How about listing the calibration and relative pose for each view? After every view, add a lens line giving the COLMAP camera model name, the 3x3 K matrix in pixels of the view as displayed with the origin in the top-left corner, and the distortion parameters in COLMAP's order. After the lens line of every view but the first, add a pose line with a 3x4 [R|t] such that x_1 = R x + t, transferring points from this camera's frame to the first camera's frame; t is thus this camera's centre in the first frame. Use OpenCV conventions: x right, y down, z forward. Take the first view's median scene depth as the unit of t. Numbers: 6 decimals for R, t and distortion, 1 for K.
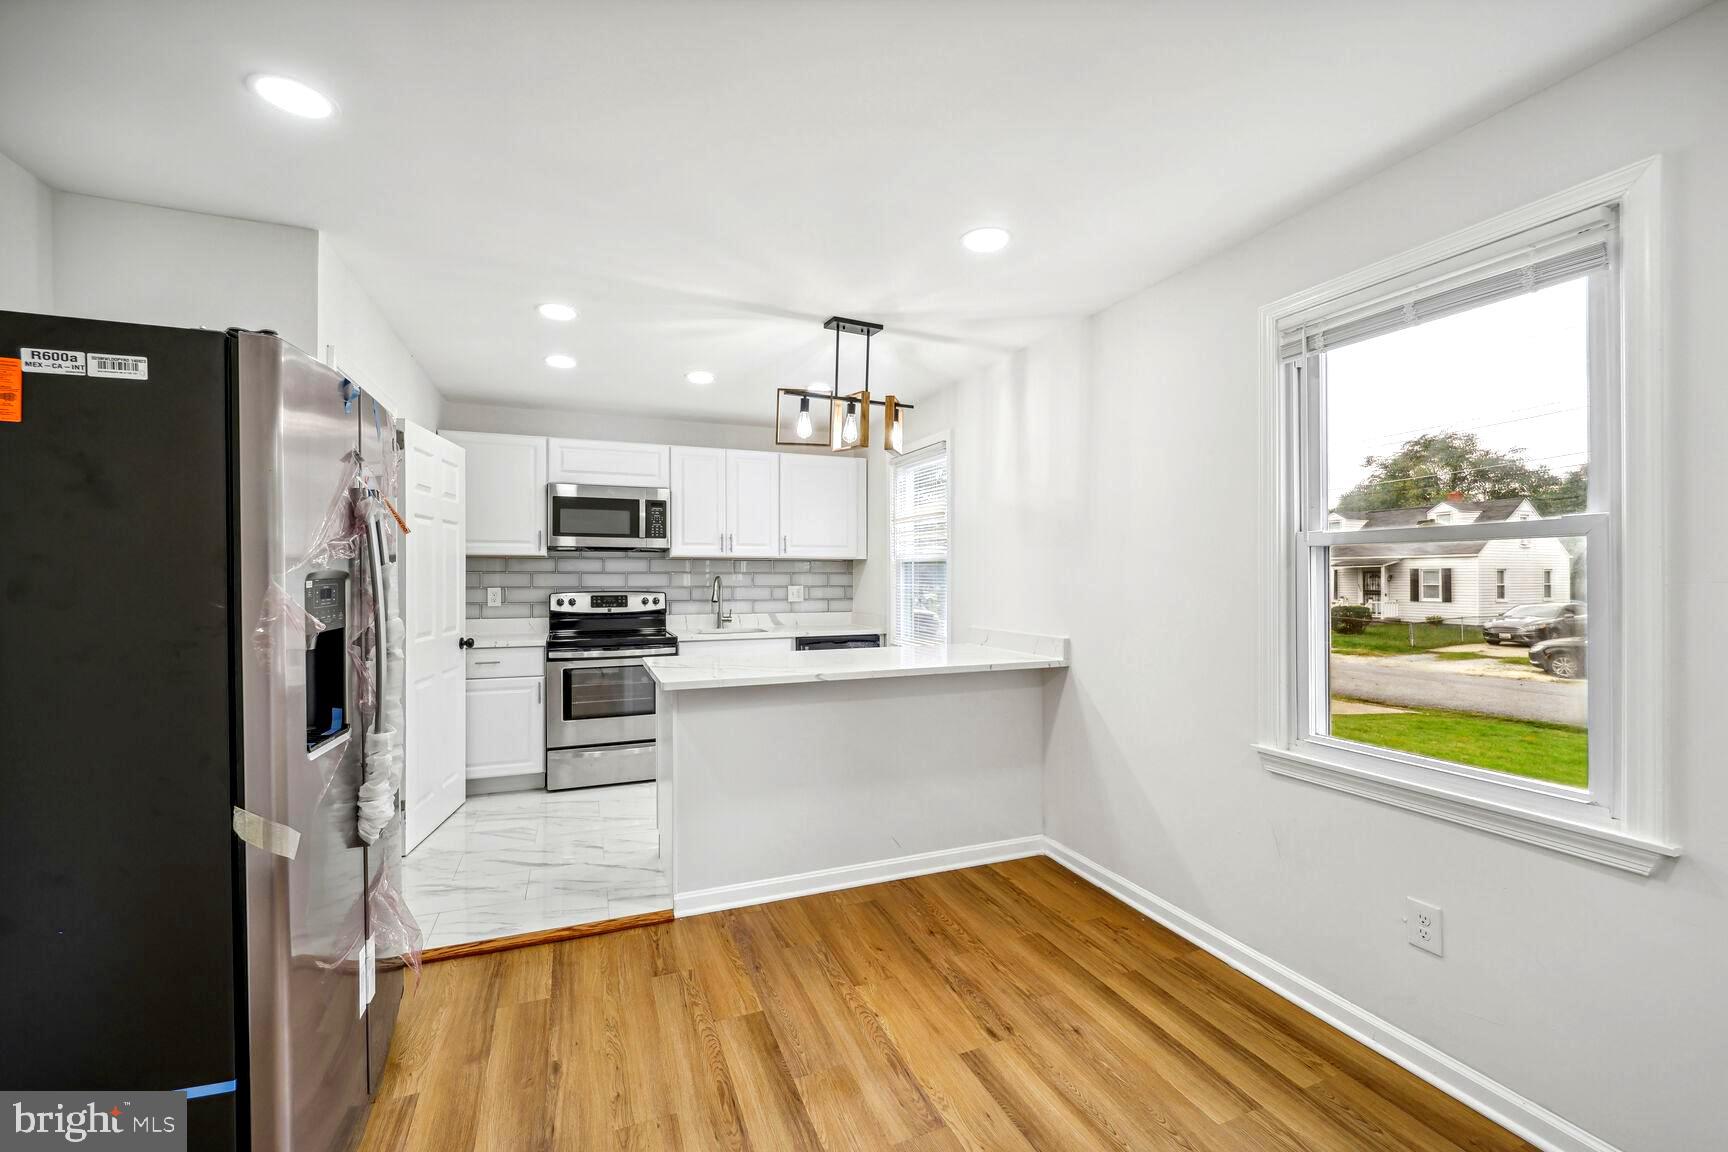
lens RADIAL K [[710.2, 0, 881.4], [0, 710.2, 578.8], [0, 0, 1]] dist [-0.016933, 0.002579]
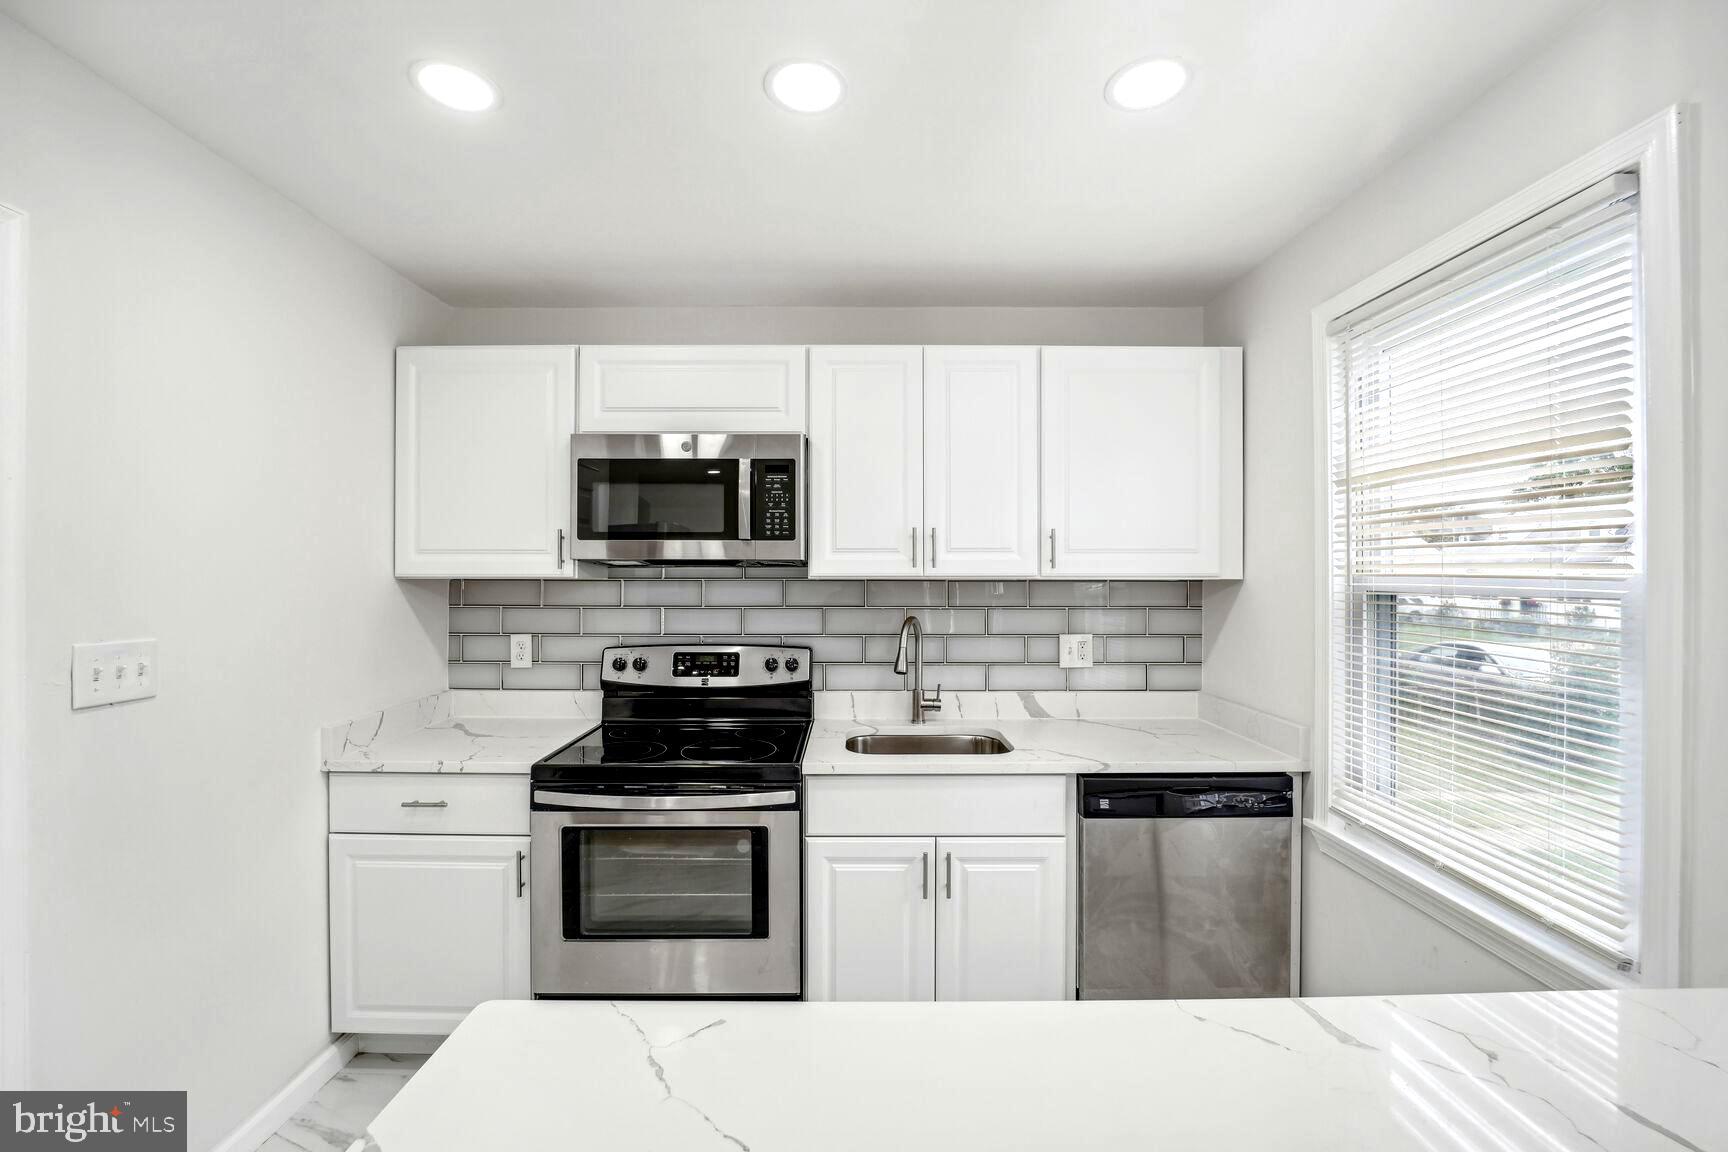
lens RADIAL K [[710.2, 0, 849.8], [0, 710.2, 584.6], [0, 0, 1]] dist [-0.016933, 0.002579]
pose [[0.922671, 0.004159, -0.385566, -0.087450], [-0.002230, 0.999983, 0.005449, -0.029557], [0.385582, -0.004168, 0.922664, 0.565401]]
